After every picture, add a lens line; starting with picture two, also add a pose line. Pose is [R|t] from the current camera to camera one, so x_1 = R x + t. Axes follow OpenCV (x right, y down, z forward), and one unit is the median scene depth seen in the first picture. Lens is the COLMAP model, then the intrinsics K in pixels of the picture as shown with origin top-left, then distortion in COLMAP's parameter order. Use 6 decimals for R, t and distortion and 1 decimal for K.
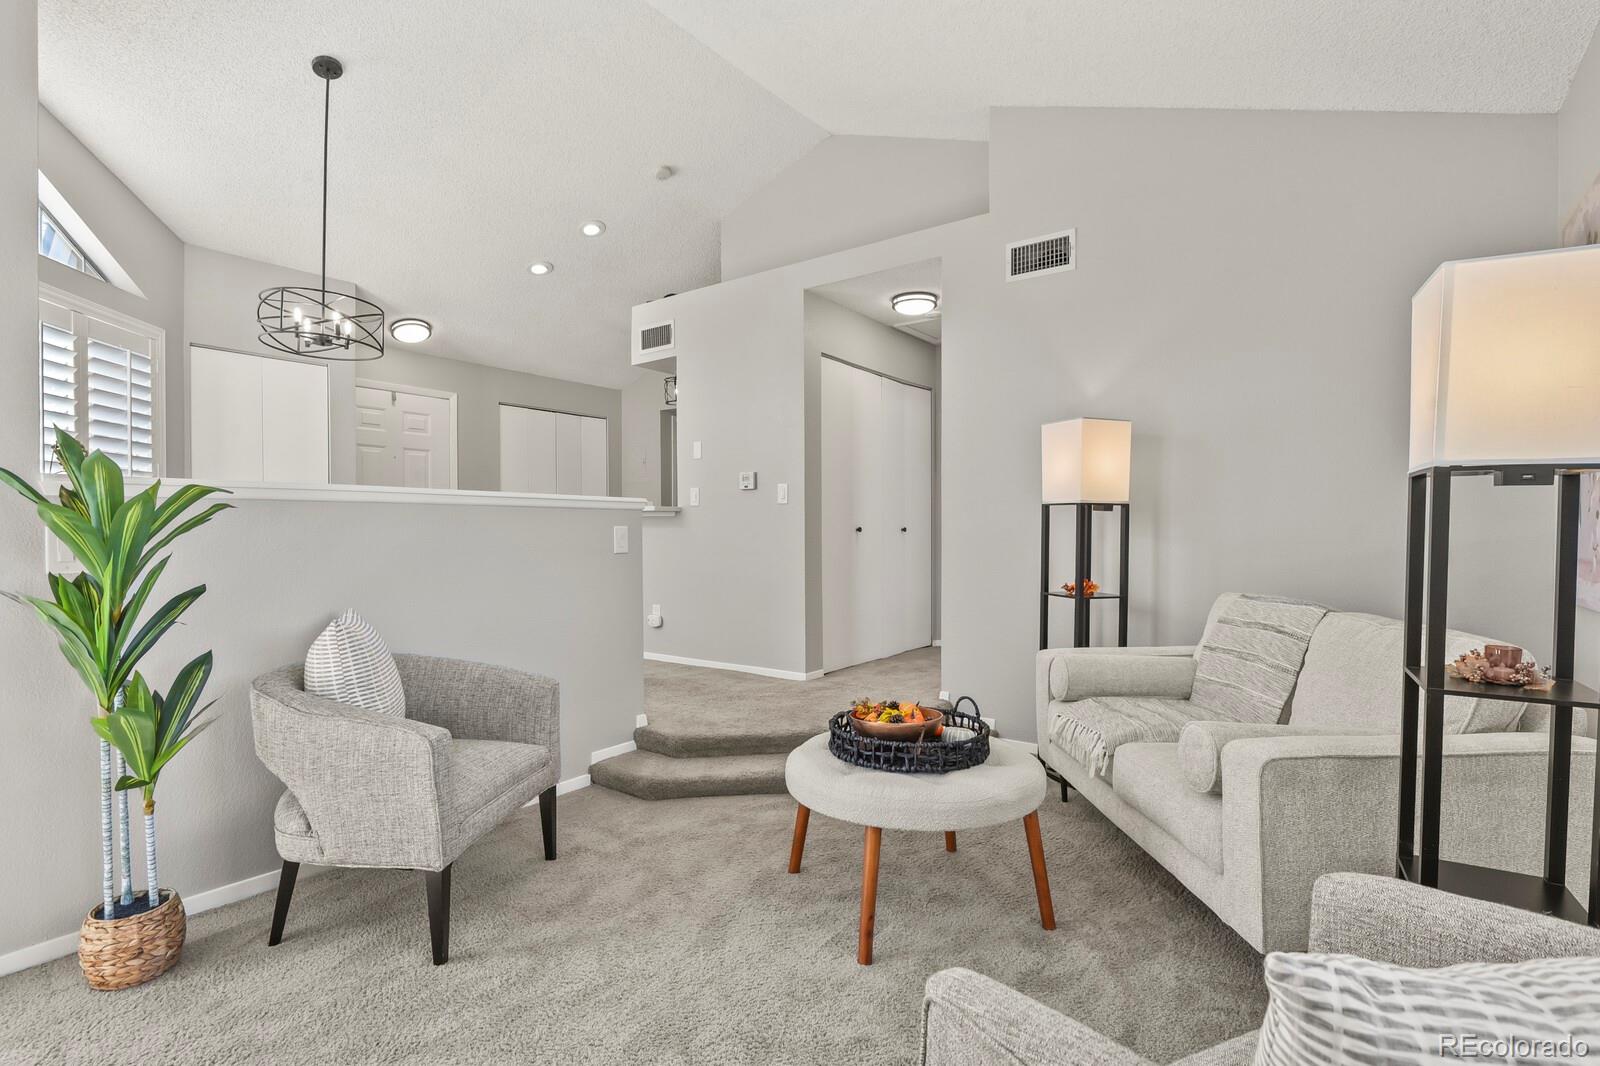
lens RADIAL K [[768.8, 0, 801.6], [0, 768.8, 538.2], [0, 0, 1]] dist [-0.002294, -0.006734]
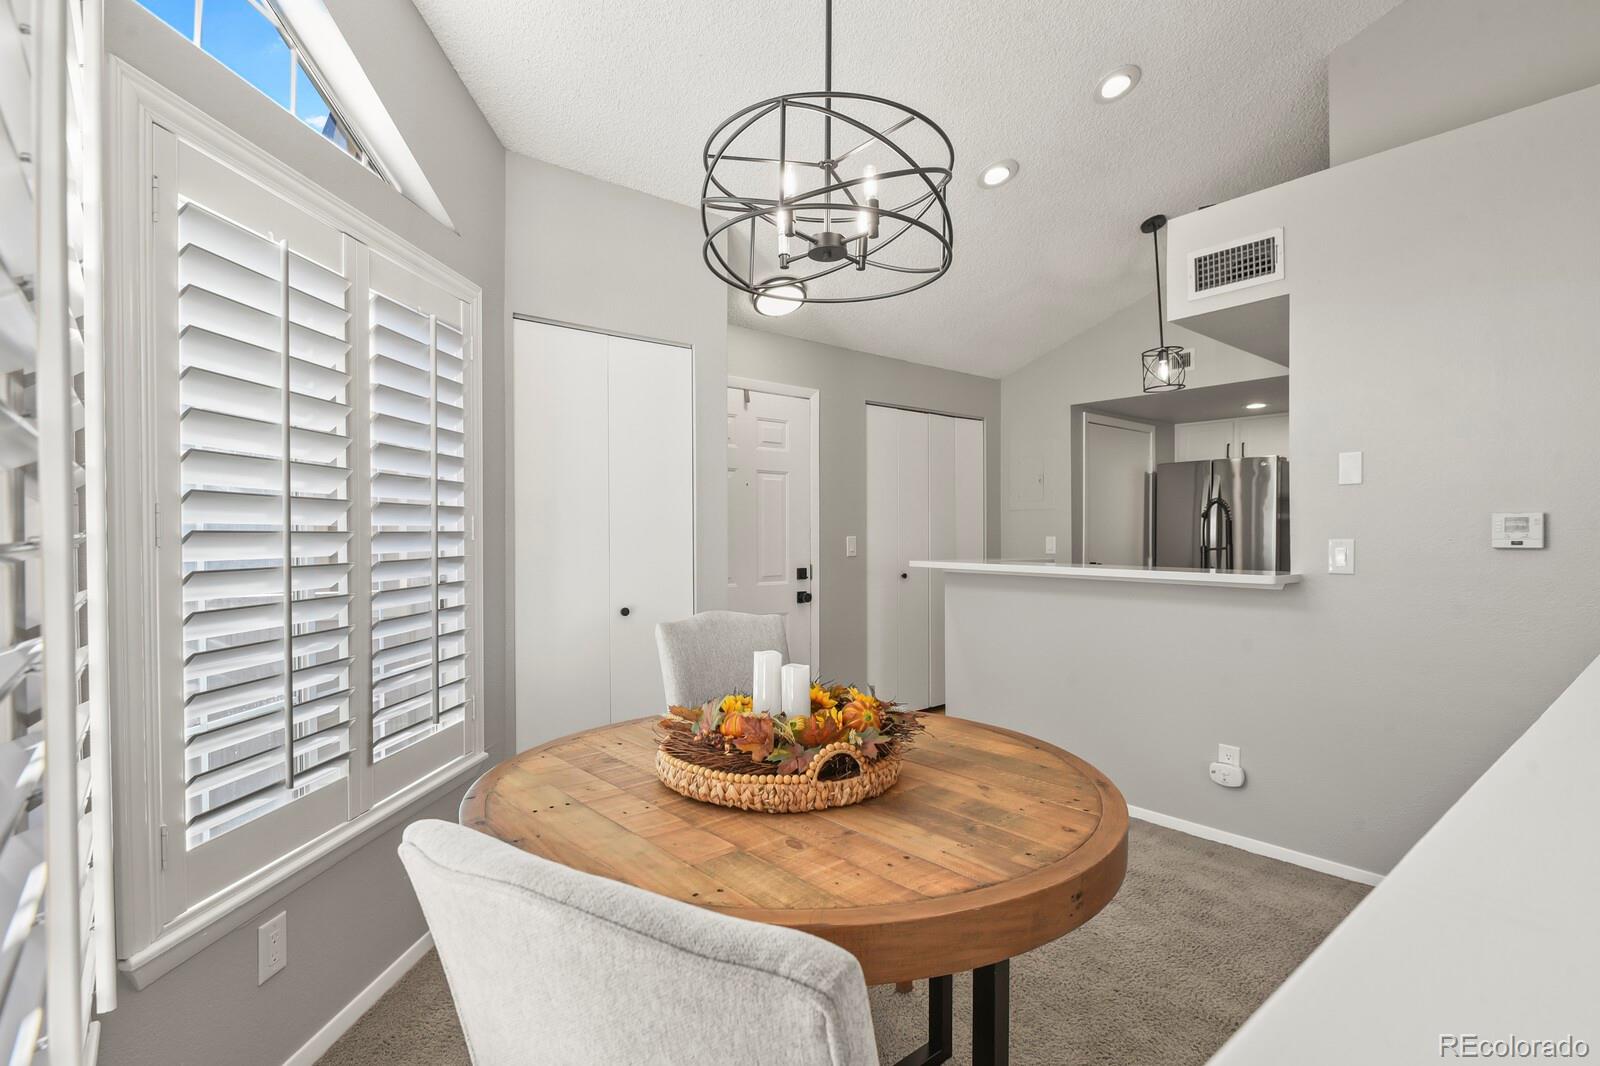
lens RADIAL K [[768.8, 0, 801.6], [0, 768.8, 538.2], [0, 0, 1]] dist [-0.002294, -0.006734]
pose [[0.969526, 0.000111, -0.244990, -0.357953], [-0.001324, 0.999988, -0.004787, -0.061429], [0.244986, 0.004965, 0.969514, 0.388945]]
